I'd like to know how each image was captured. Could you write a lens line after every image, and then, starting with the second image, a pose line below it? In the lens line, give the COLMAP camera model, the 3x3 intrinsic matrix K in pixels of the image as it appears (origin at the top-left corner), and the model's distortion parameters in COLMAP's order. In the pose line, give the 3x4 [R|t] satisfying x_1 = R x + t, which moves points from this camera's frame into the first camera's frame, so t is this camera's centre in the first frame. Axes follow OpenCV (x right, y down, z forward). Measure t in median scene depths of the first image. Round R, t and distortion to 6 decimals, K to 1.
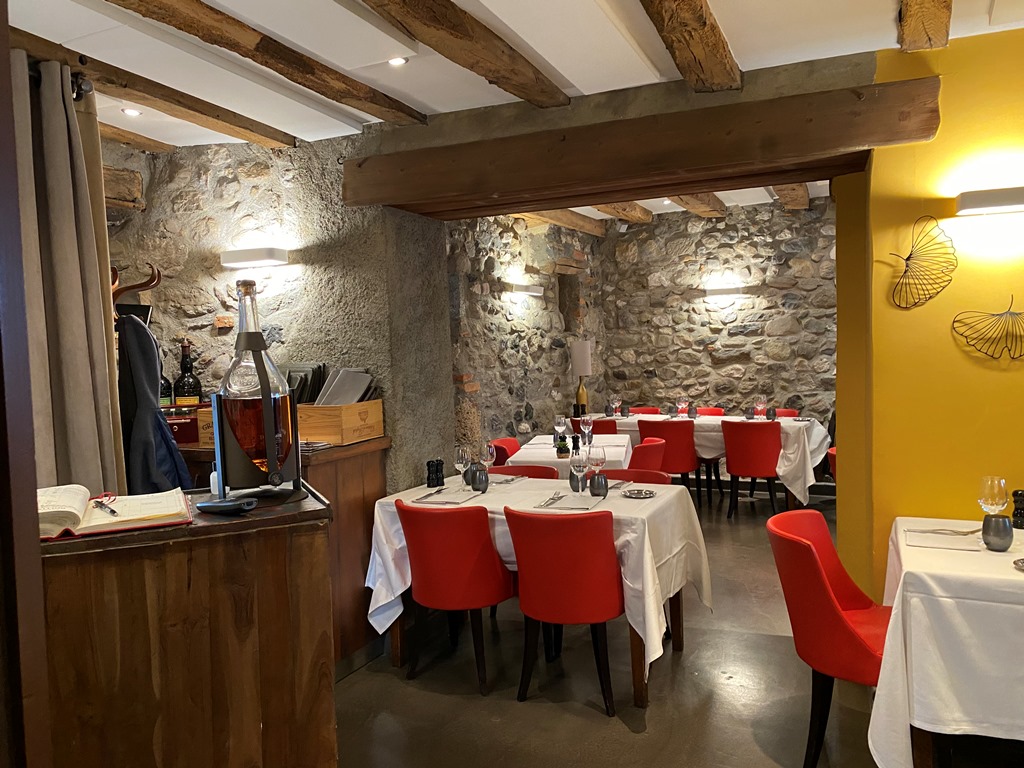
lens RADIAL K [[769.2, 0, 512.0], [0, 769.2, 384.0], [0, 0, 1]] dist [0.064600, -0.001746]
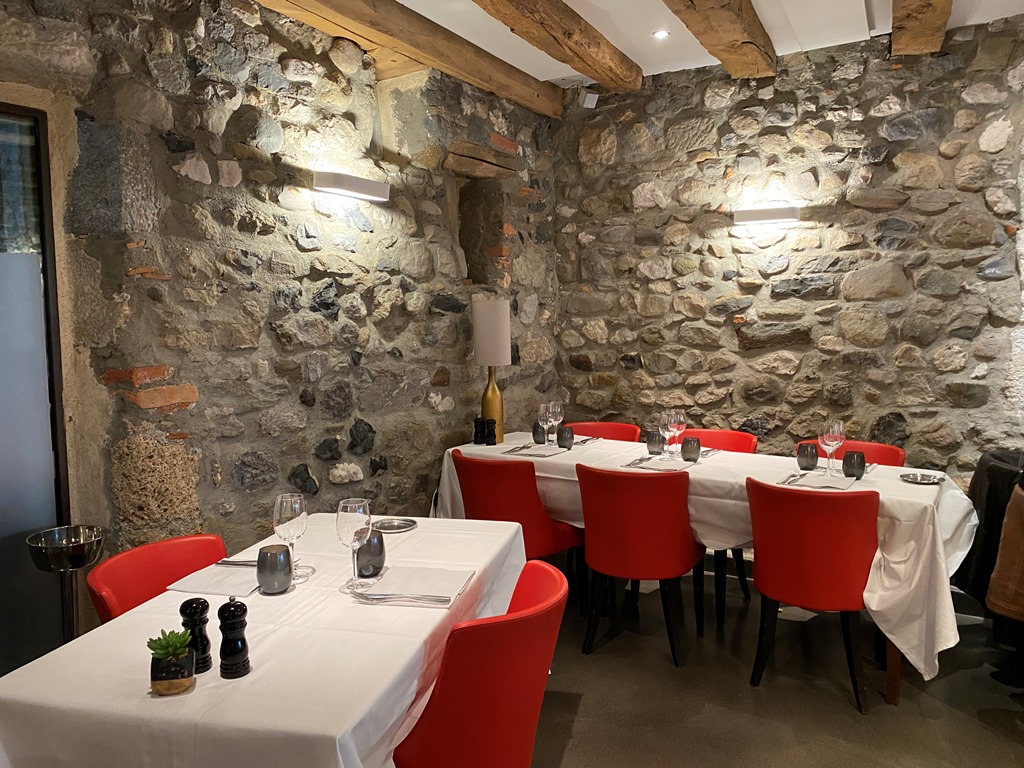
lens RADIAL K [[835.3, 0, 512.0], [0, 835.3, 384.0], [0, 0, 1]] dist [0.046889, 0.004892]
pose [[0.999152, 0.028788, -0.029441, 0.118405], [-0.027644, 0.998874, 0.038563, -0.020012], [0.030519, -0.037717, 0.998822, 0.408582]]
